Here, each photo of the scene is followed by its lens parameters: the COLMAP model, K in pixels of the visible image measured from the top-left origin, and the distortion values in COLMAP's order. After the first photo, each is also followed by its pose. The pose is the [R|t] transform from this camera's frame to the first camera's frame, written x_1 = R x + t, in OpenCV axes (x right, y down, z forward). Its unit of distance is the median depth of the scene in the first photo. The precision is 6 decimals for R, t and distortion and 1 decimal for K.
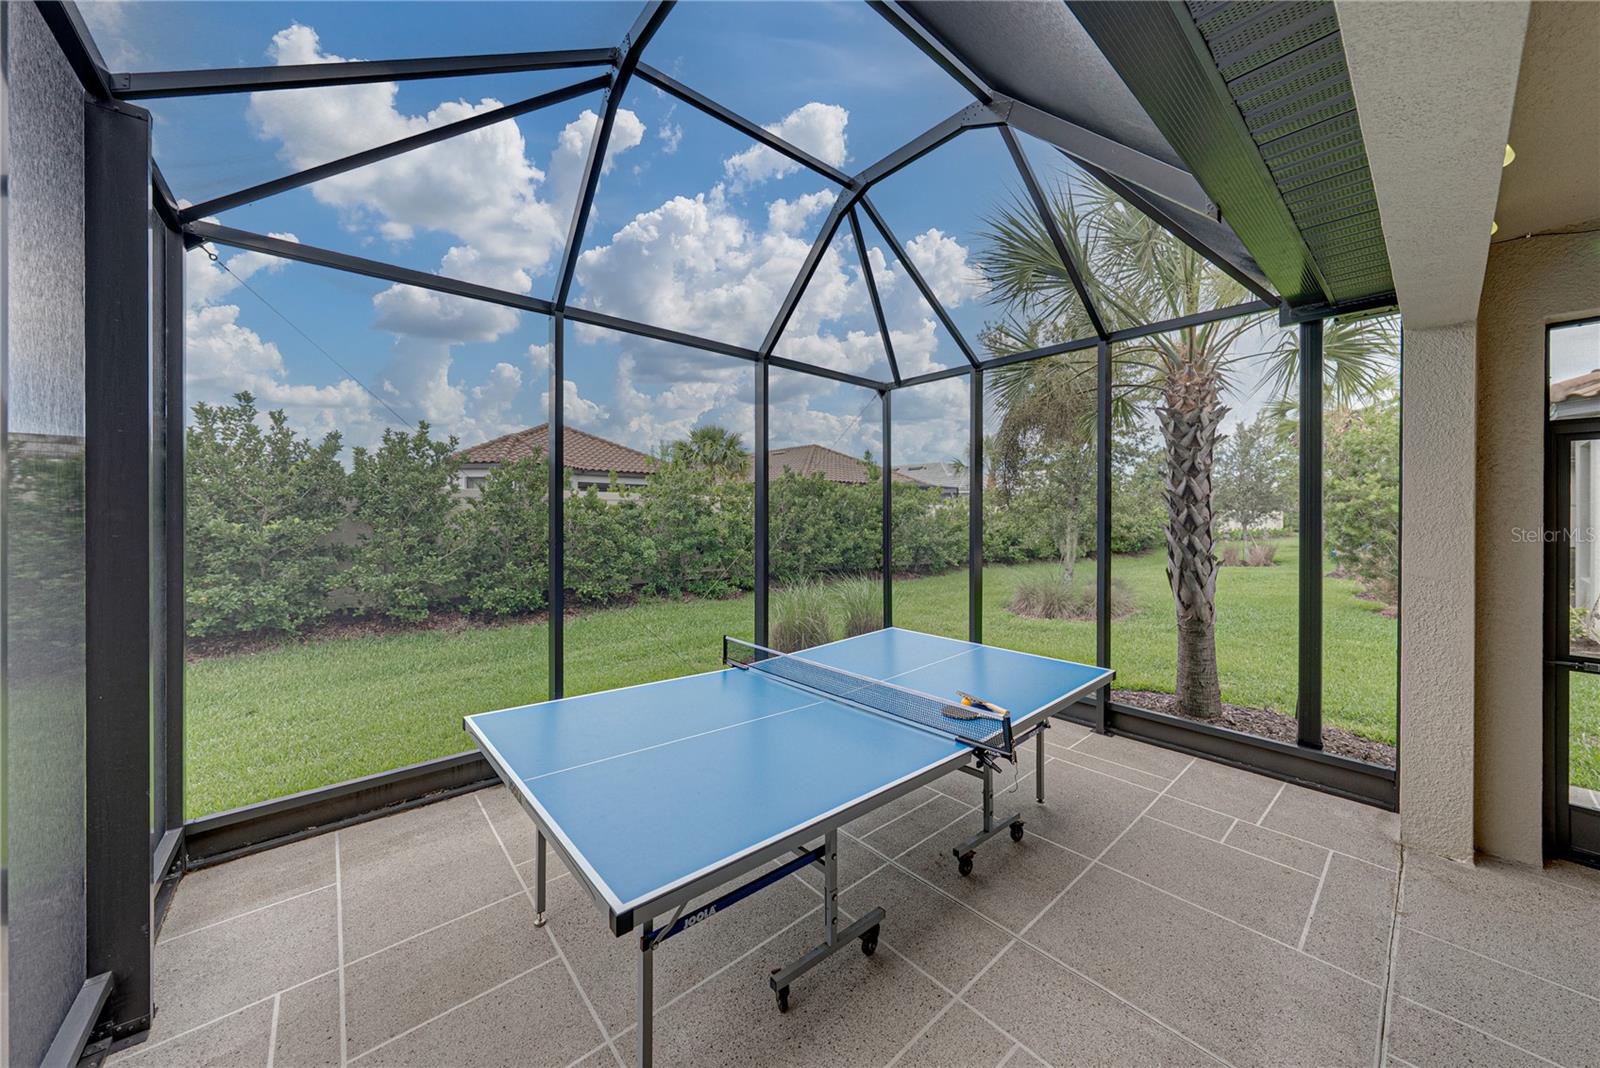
lens RADIAL K [[540.9, 0, 798.7], [0, 540.9, 514.0], [0, 0, 1]] dist [0.000394, -0.000032]
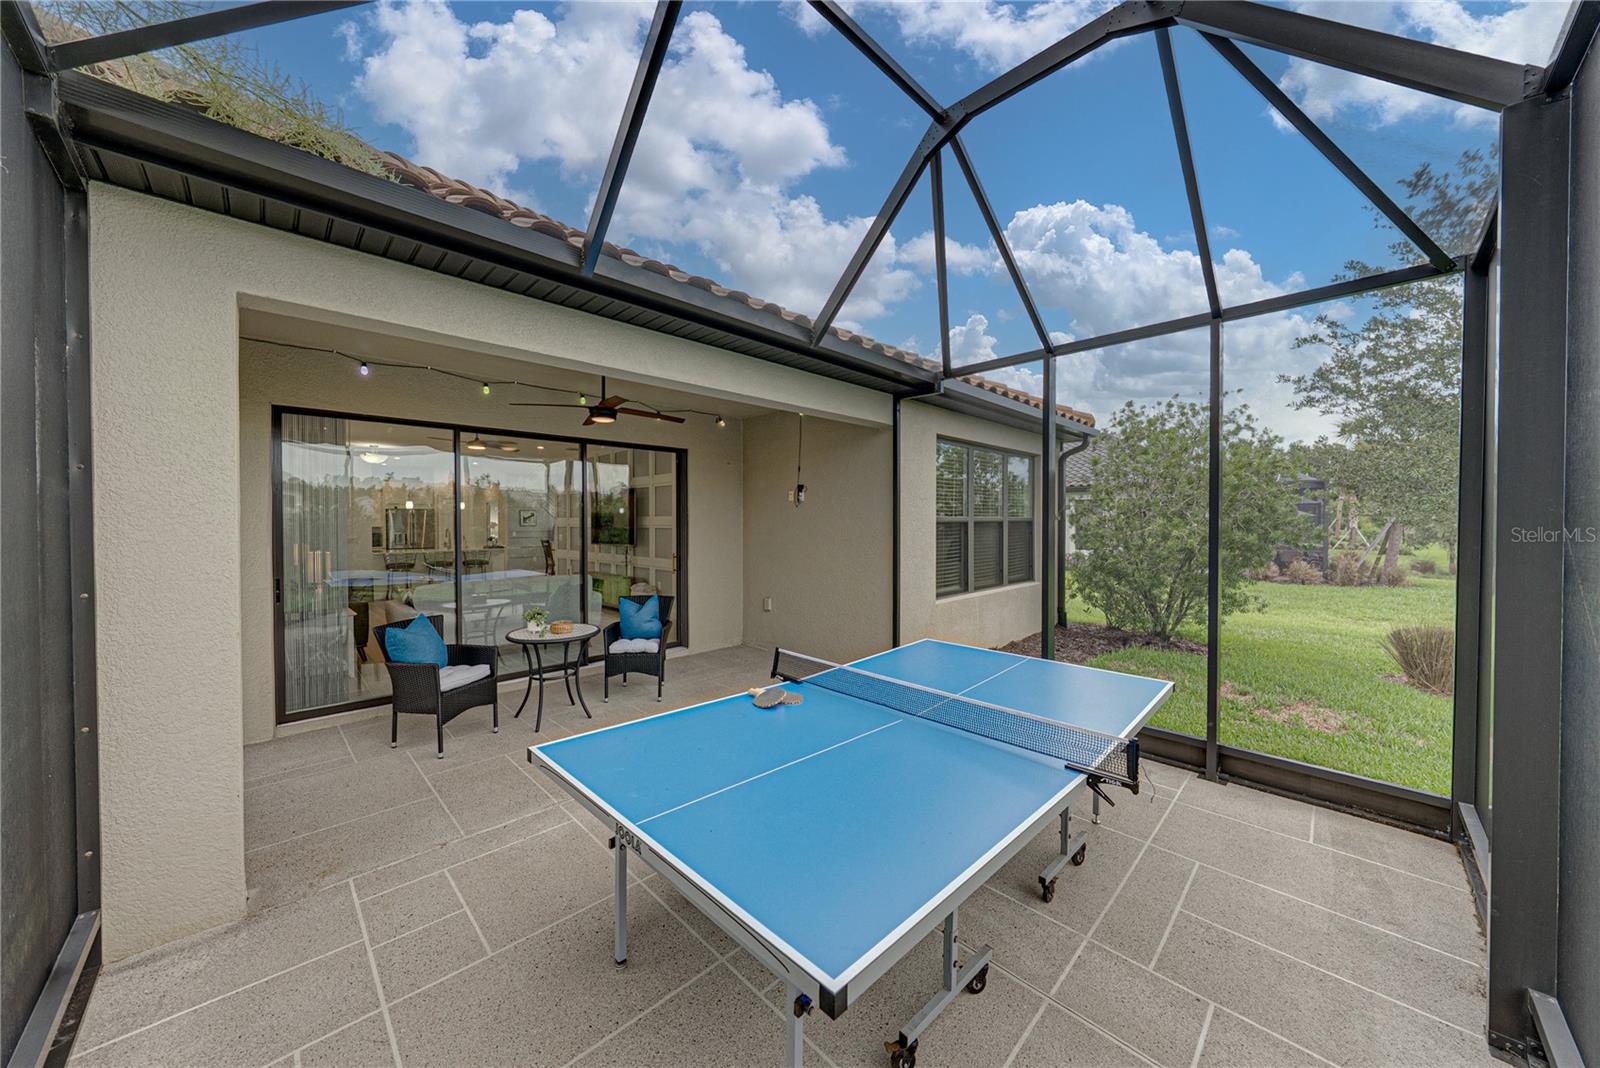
lens RADIAL K [[567.3, 0, 807.9], [0, 567.3, 530.3], [0, 0, 1]] dist [-0.000341, 0.000017]
pose [[-0.995004, -0.004576, -0.099734, 0.216359], [-0.006200, 0.999853, 0.015985, -0.000734], [0.099647, 0.016523, -0.994886, 1.213230]]
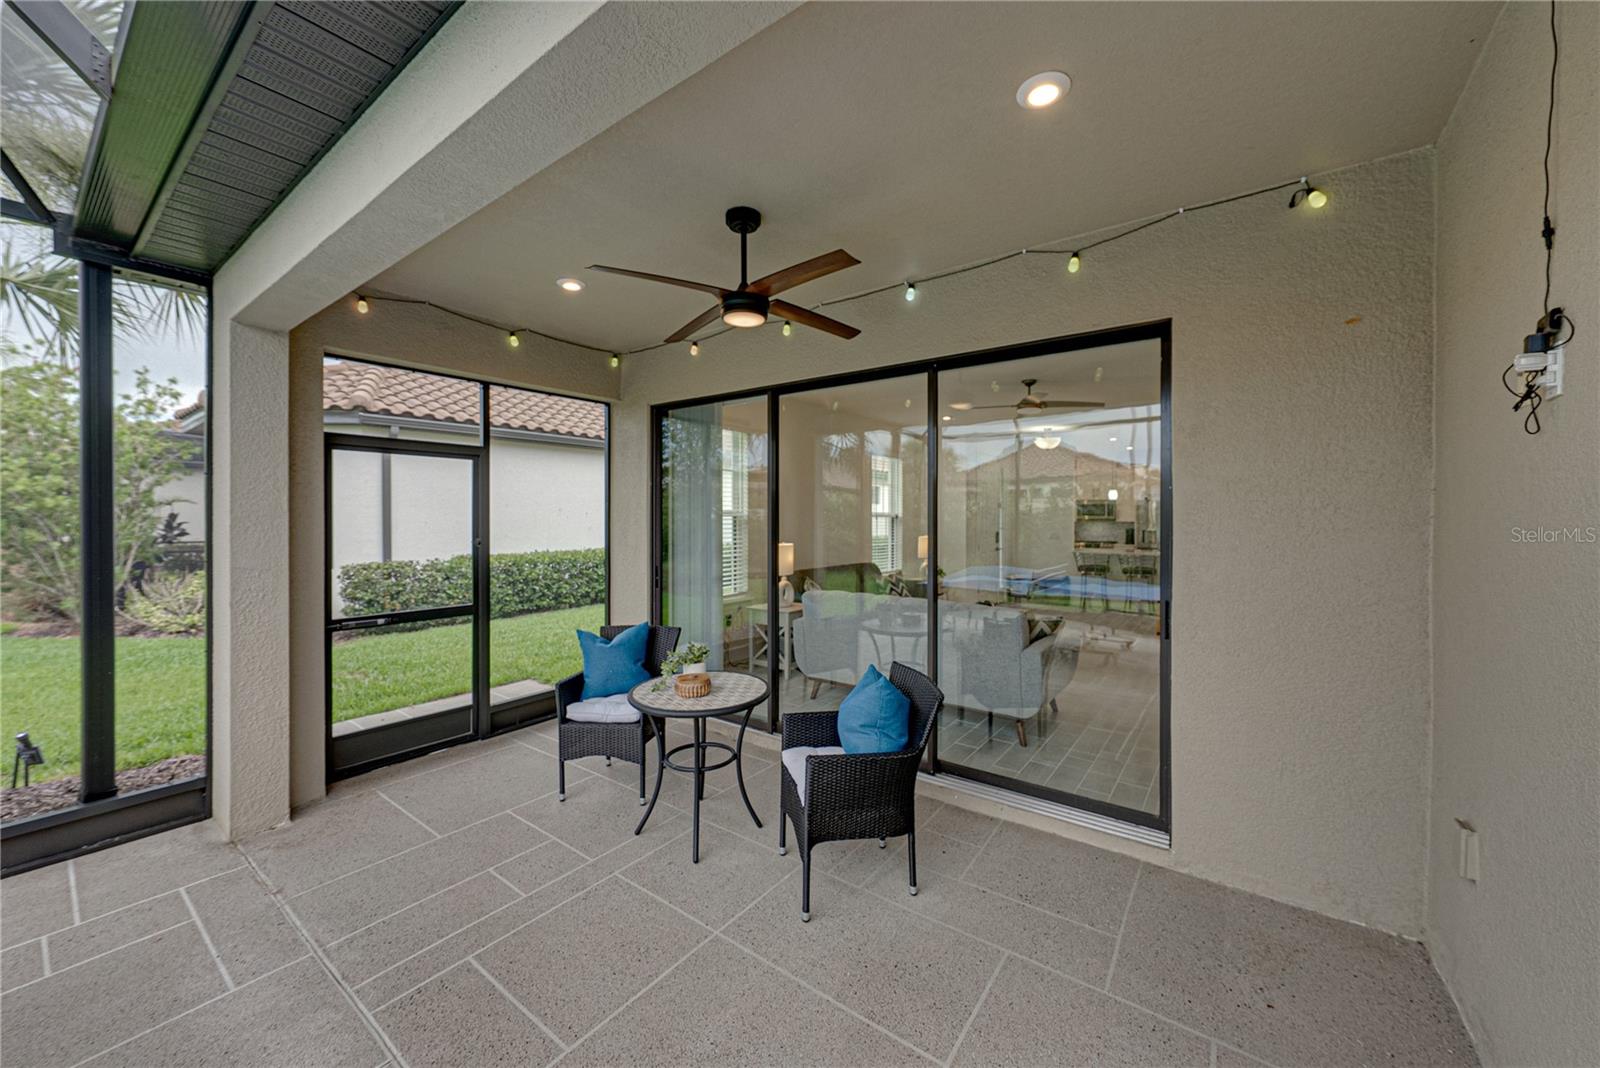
lens RADIAL K [[615.2, 0, 814.1], [0, 615.2, 520.8], [0, 0, 1]] dist [0.002527, 0.000167]
pose [[-0.227645, -0.012228, 0.973667, -0.134701], [-0.002671, 0.999925, 0.011933, 0.005666], [-0.973741, 0.000115, -0.227660, 0.139015]]
